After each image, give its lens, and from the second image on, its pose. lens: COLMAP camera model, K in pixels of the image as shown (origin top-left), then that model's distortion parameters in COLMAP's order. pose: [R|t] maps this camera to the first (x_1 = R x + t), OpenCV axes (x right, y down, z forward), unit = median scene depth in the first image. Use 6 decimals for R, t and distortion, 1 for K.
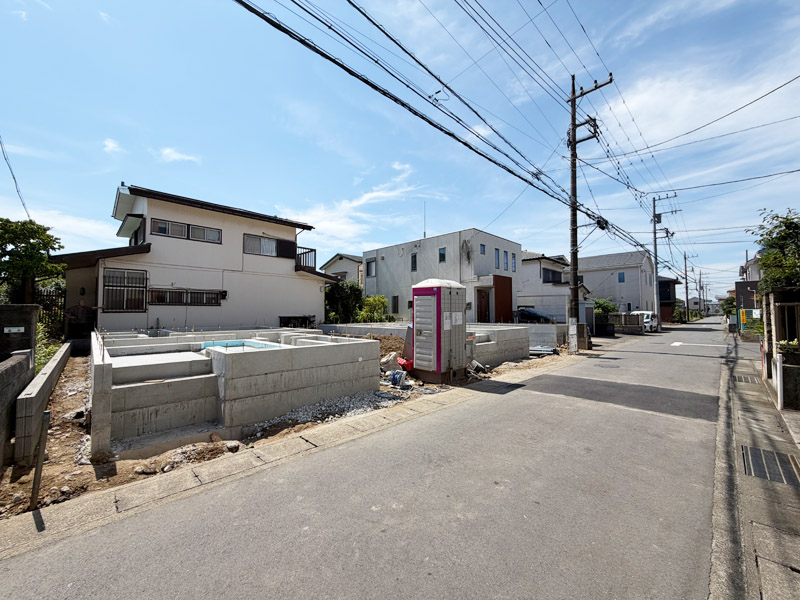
lens RADIAL K [[317.9, 0, 397.4], [0, 317.9, 300.1], [0, 0, 1]] dist [0.001307, -0.000013]
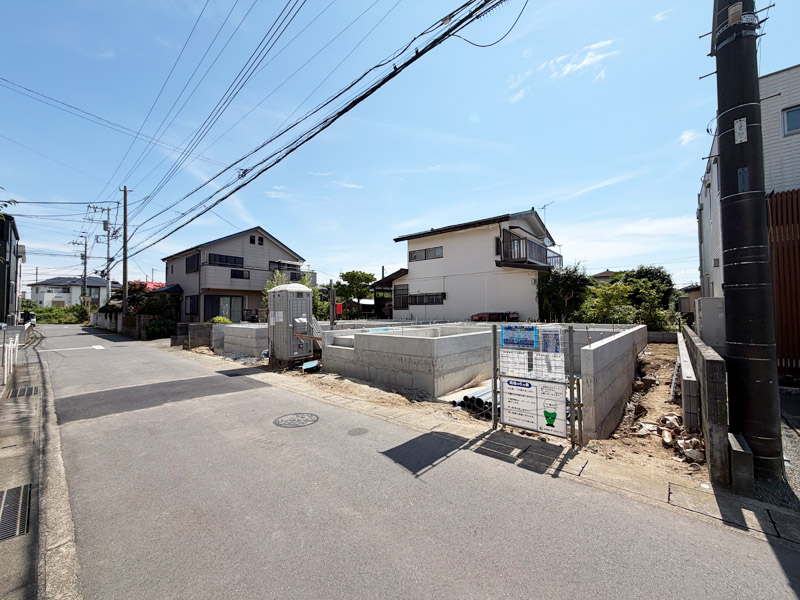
lens RADIAL K [[317.9, 0, 397.4], [0, 317.9, 300.1], [0, 0, 1]] dist [0.001307, -0.000013]
pose [[0.071817, -0.028276, -0.997017, 0.719025], [0.048250, 0.998526, -0.024843, 0.023934], [0.996250, -0.046322, 0.073075, 0.691519]]
